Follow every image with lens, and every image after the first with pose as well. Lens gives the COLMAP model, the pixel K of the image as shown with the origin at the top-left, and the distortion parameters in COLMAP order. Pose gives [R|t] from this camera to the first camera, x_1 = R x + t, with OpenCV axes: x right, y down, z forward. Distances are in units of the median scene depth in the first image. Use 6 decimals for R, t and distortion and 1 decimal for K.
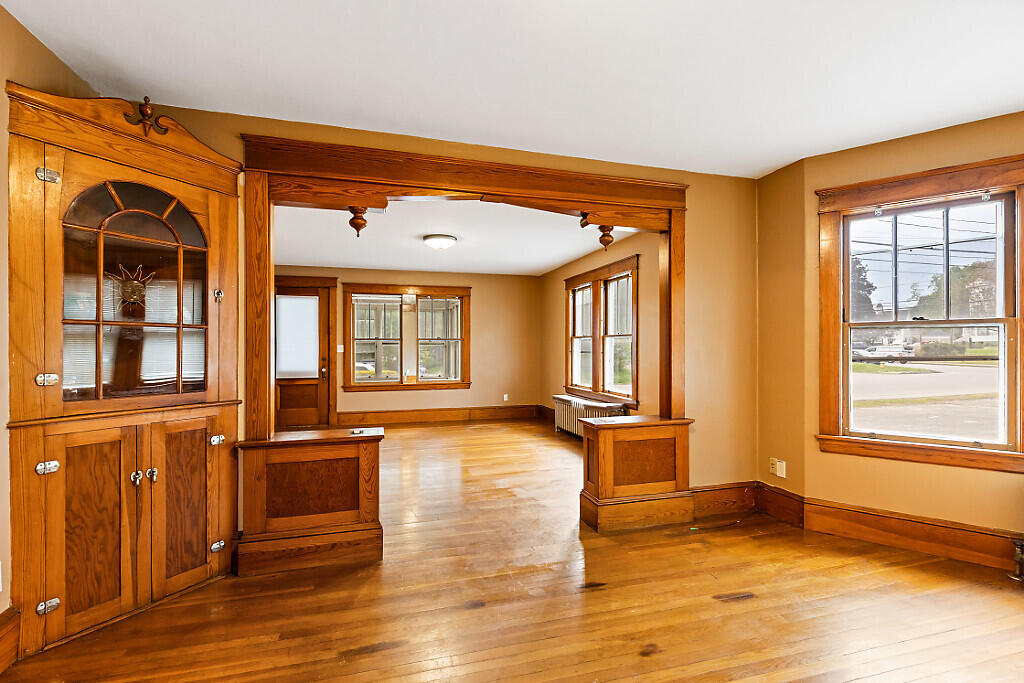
lens RADIAL K [[468.8, 0, 507.5], [0, 468.8, 344.7], [0, 0, 1]] dist [0.004499, 0.001764]
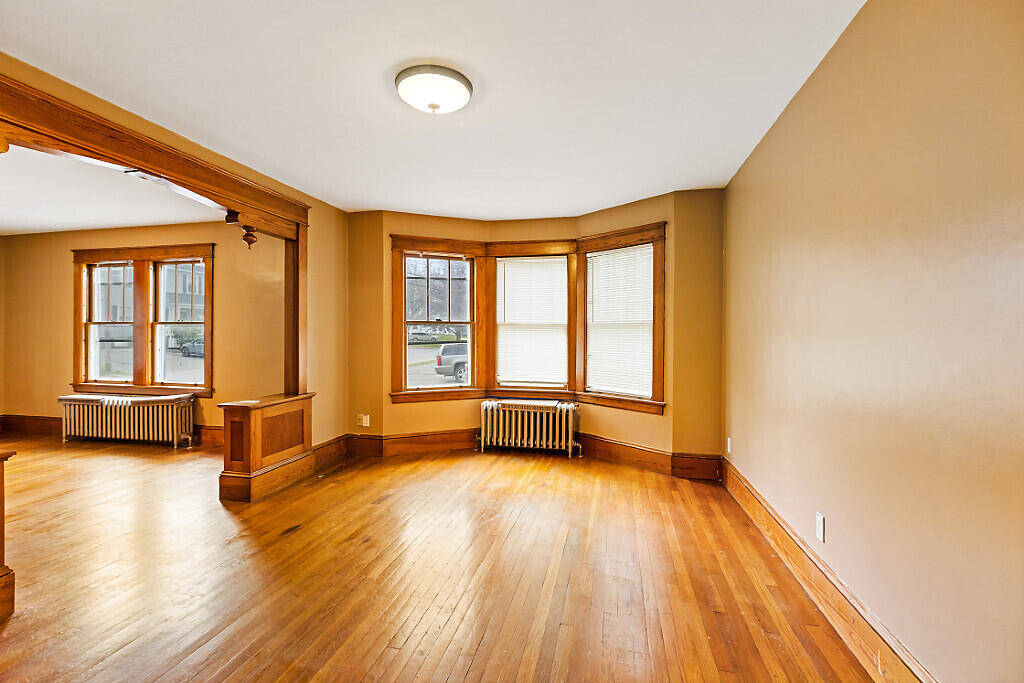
lens RADIAL K [[468.8, 0, 508.8], [0, 468.8, 338.4], [0, 0, 1]] dist [0.004499, 0.001764]
pose [[0.484274, -0.005828, 0.874897, -0.460267], [-0.007804, 0.999909, 0.010980, -0.006868], [-0.874881, -0.012145, 0.484185, -0.072359]]
